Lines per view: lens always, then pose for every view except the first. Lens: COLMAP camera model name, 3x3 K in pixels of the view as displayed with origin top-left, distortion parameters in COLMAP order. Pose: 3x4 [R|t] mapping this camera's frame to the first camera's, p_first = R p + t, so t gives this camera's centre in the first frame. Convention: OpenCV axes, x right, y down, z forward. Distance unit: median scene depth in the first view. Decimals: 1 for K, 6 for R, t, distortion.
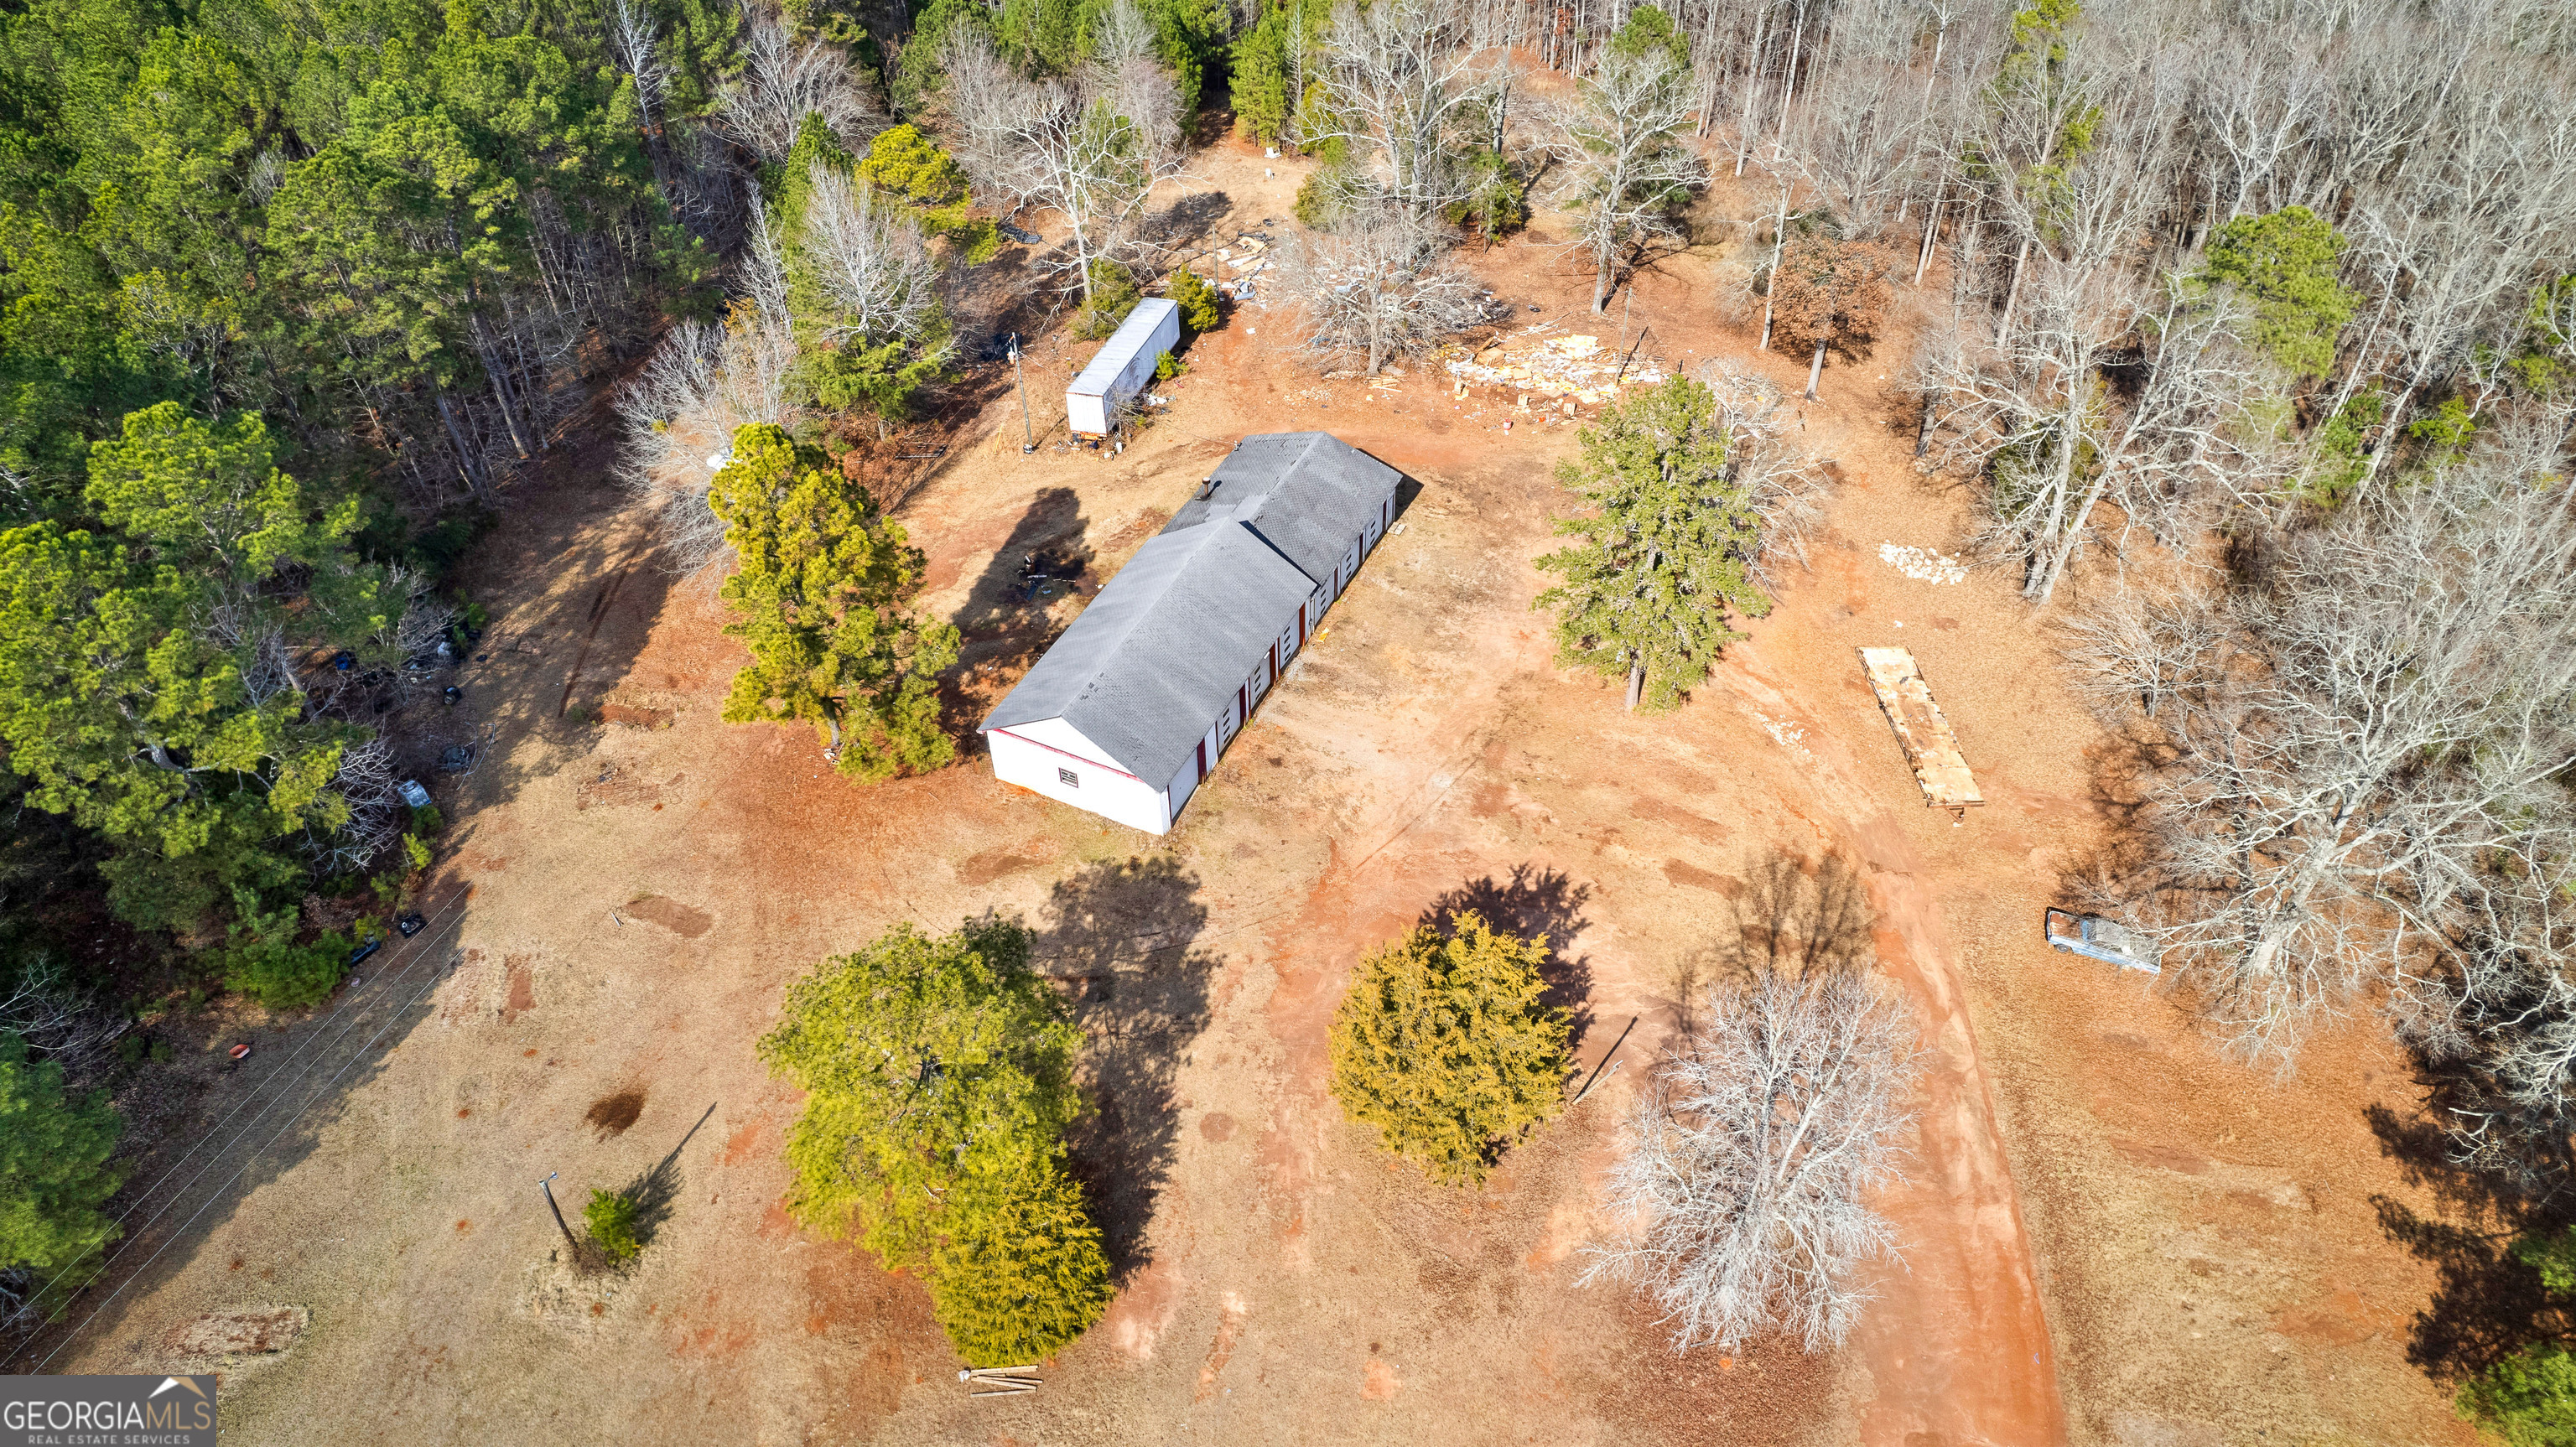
lens RADIAL K [[1641.1, 0, 1285.3], [0, 1641.1, 755.2], [0, 0, 1]] dist [-0.079885, 0.077922]
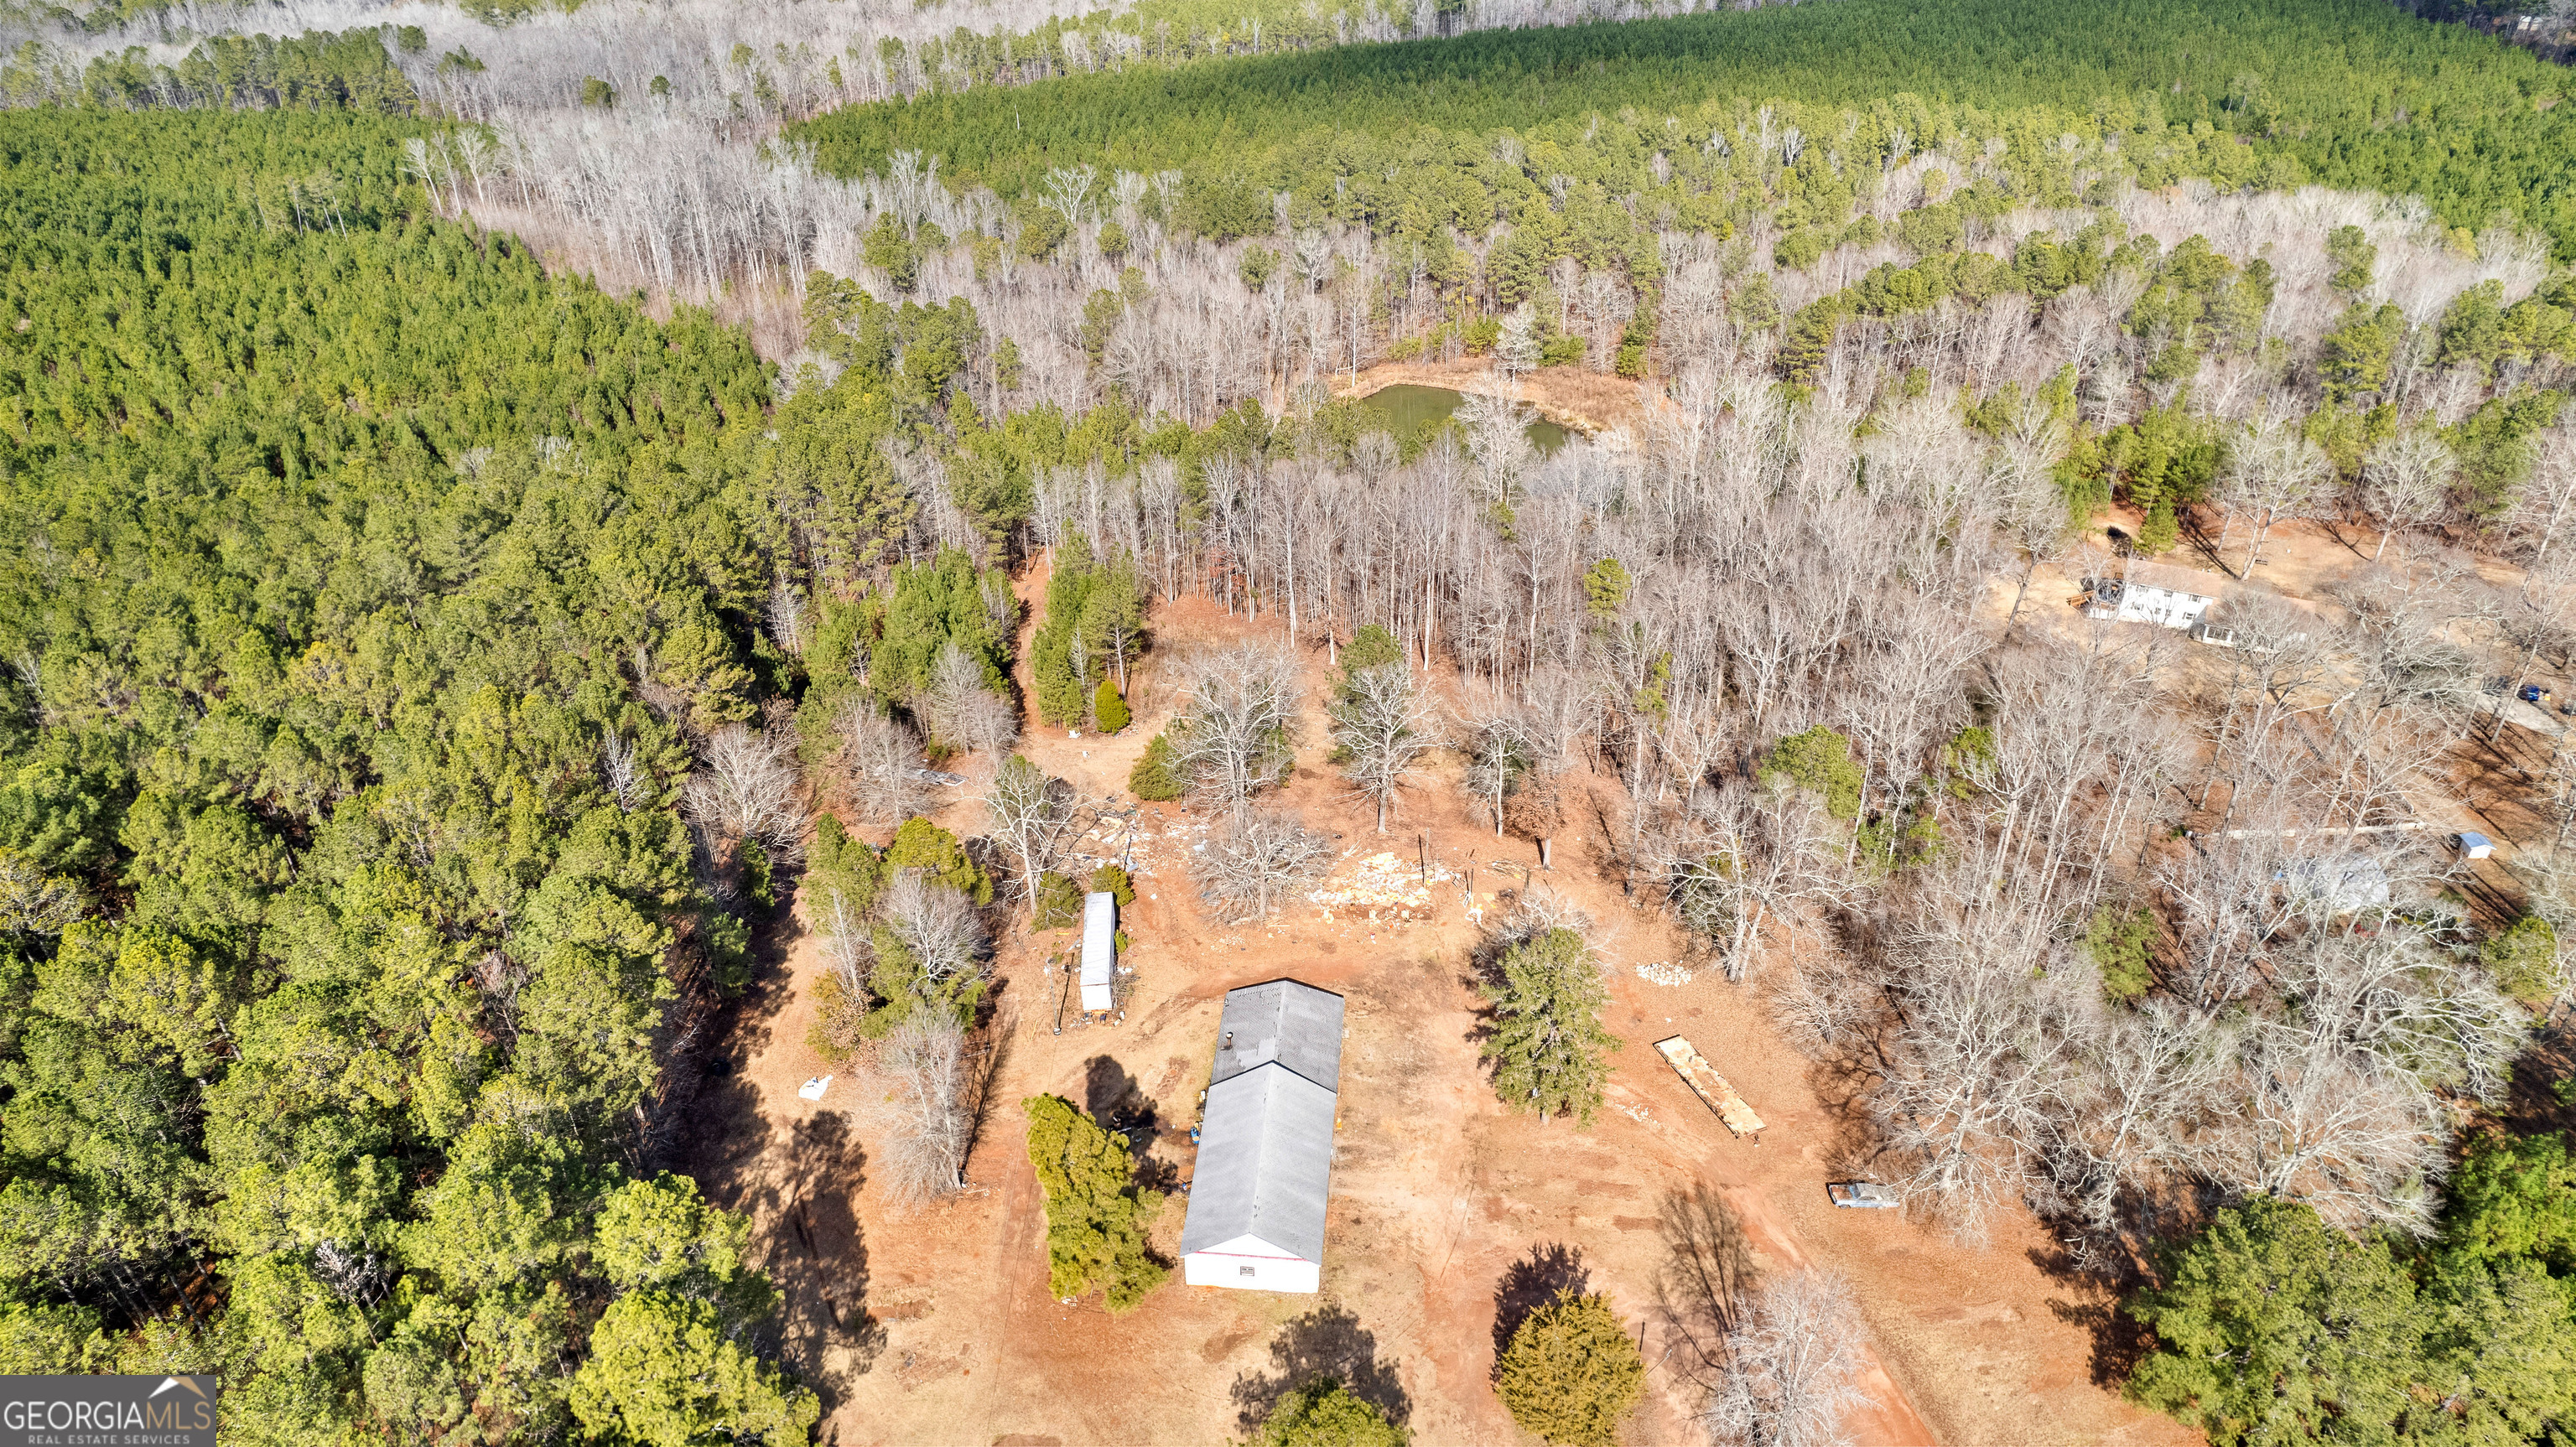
lens RADIAL K [[1647.5, 0, 1288.0], [0, 1647.5, 723.5], [0, 0, 1]] dist [-0.084415, 0.078523]
pose [[0.935315, -0.179486, 0.304910, -0.474868], [0.241552, 0.953620, -0.179613, -0.190930], [-0.258530, 0.241646, 0.935291, -0.538572]]
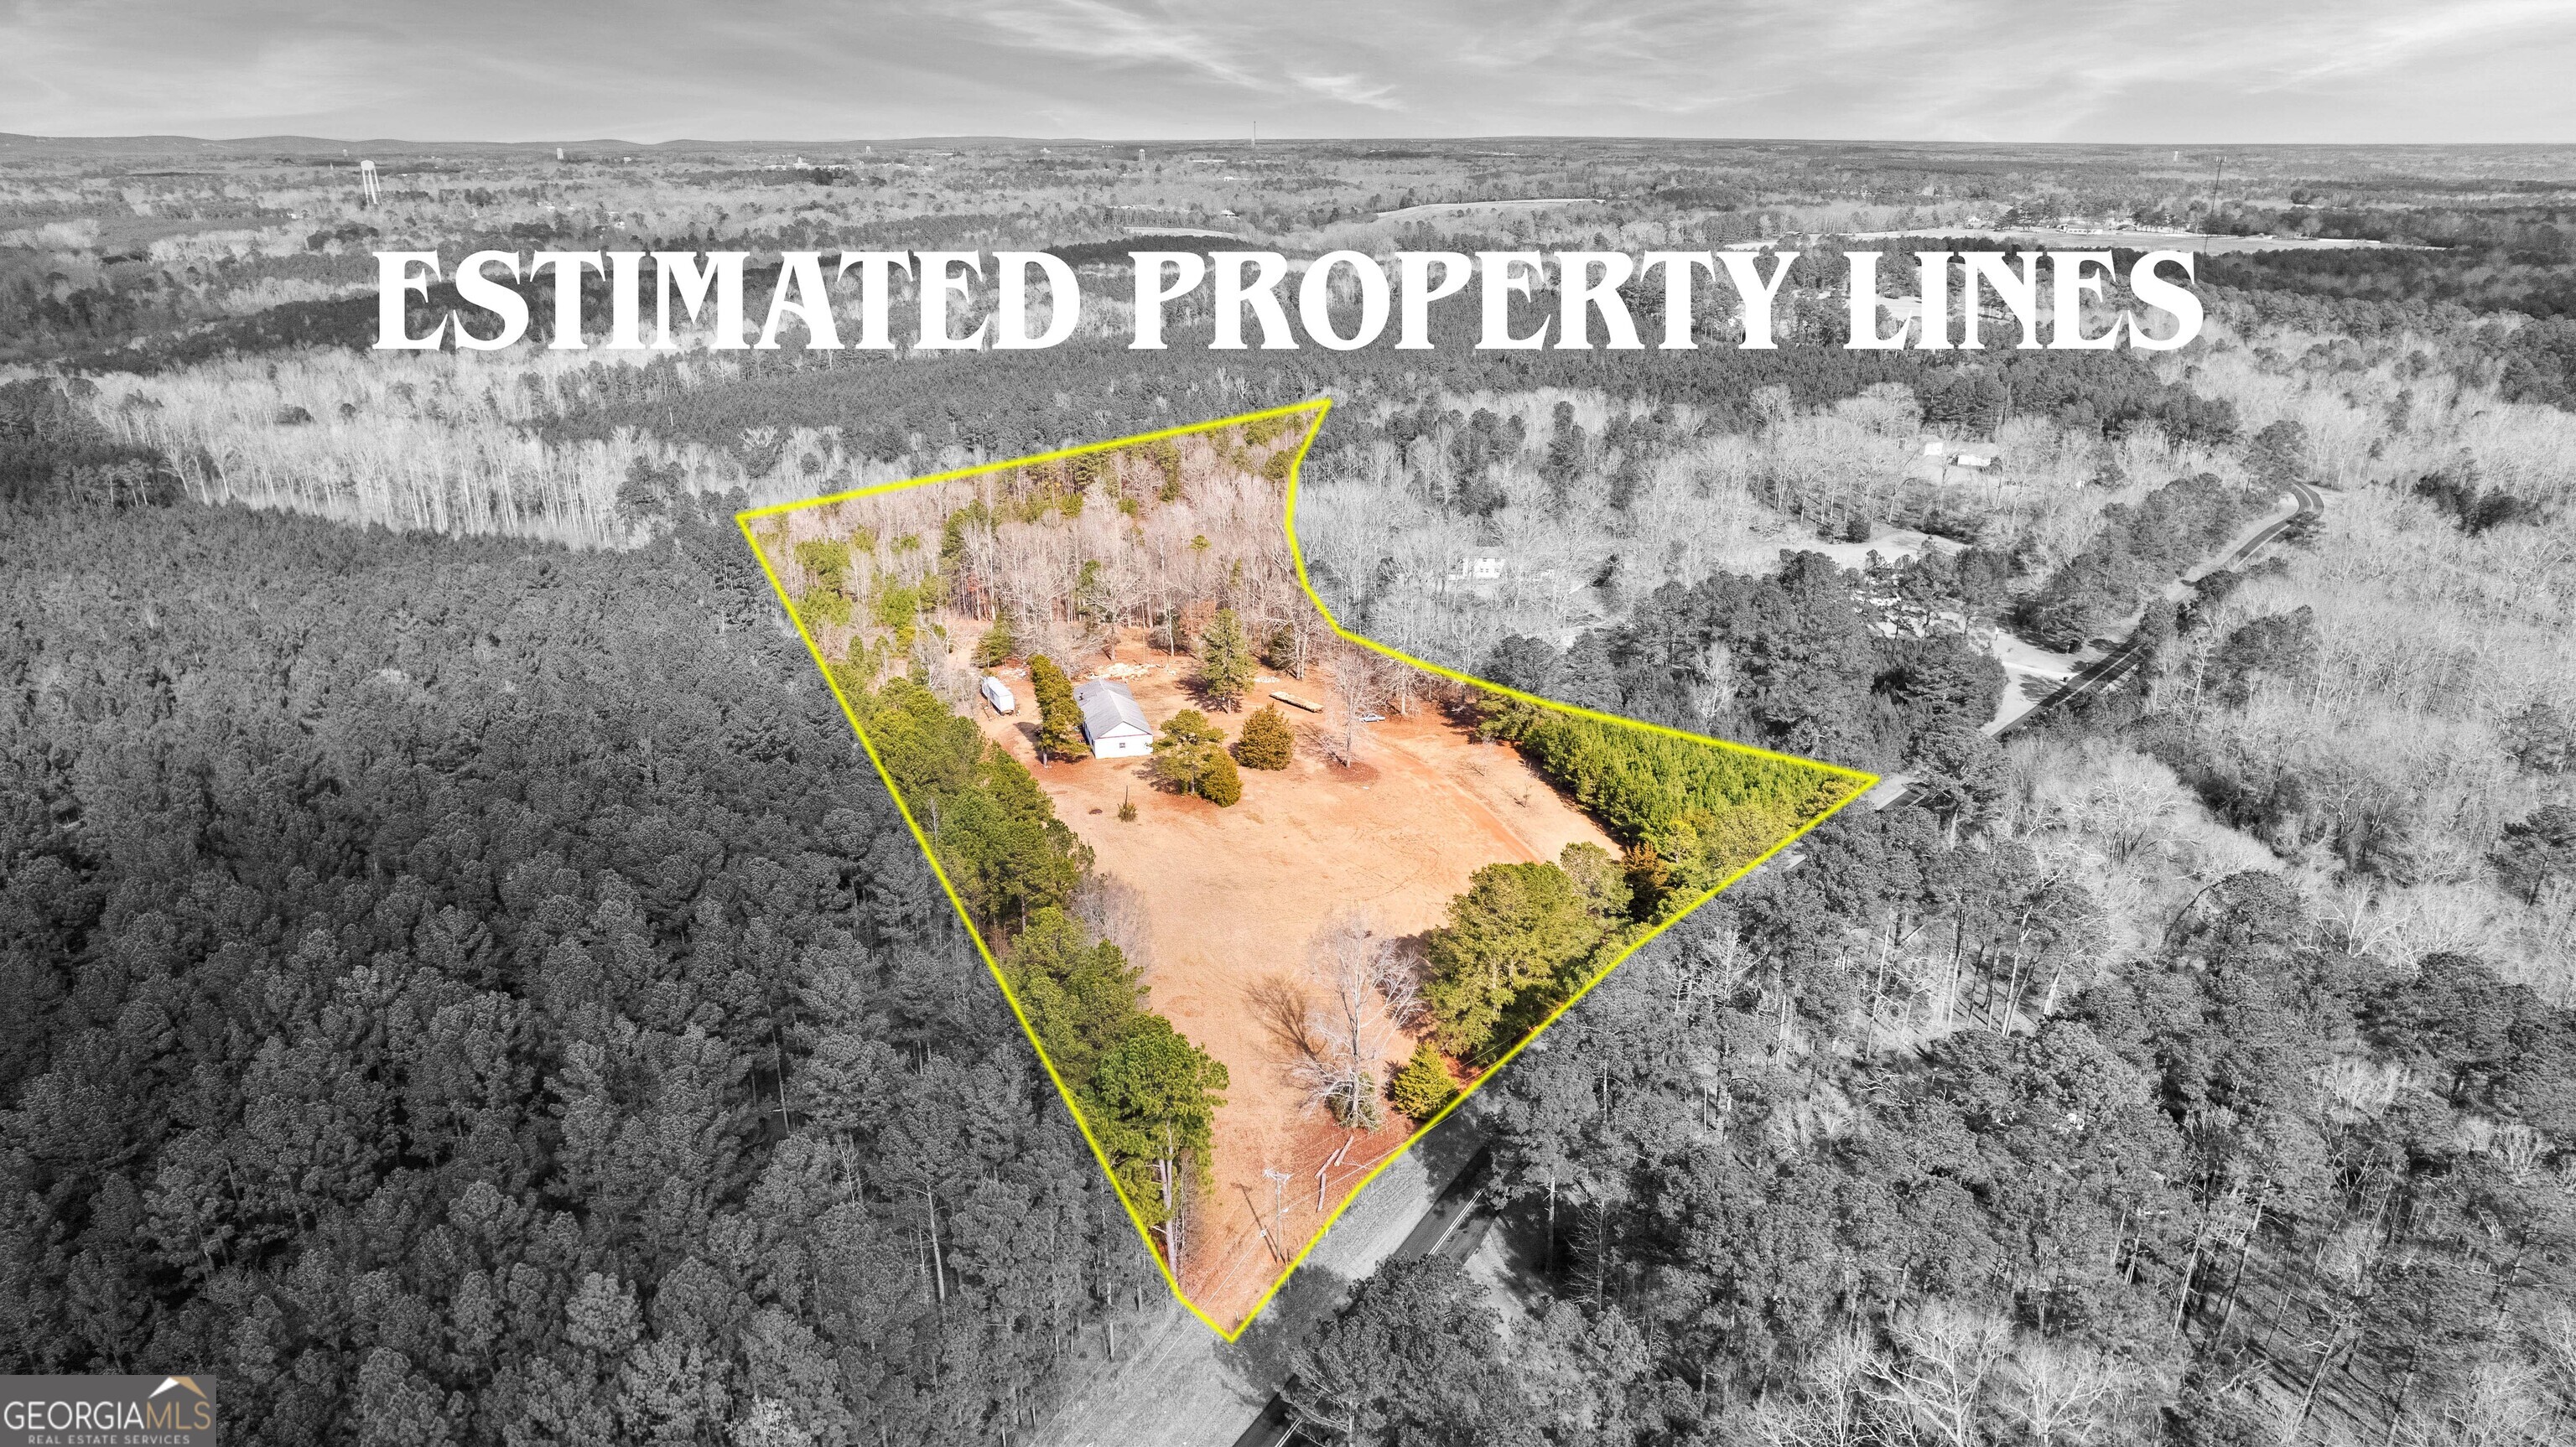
lens RADIAL K [[1647.5, 0, 1288.0], [0, 1647.5, 723.5], [0, 0, 1]] dist [-0.084415, 0.078523]
pose [[0.767431, -0.204013, 0.607807, -2.000908], [0.439407, 0.857719, -0.266908, 1.070853], [-0.466874, 0.471908, 0.747884, -1.806523]]
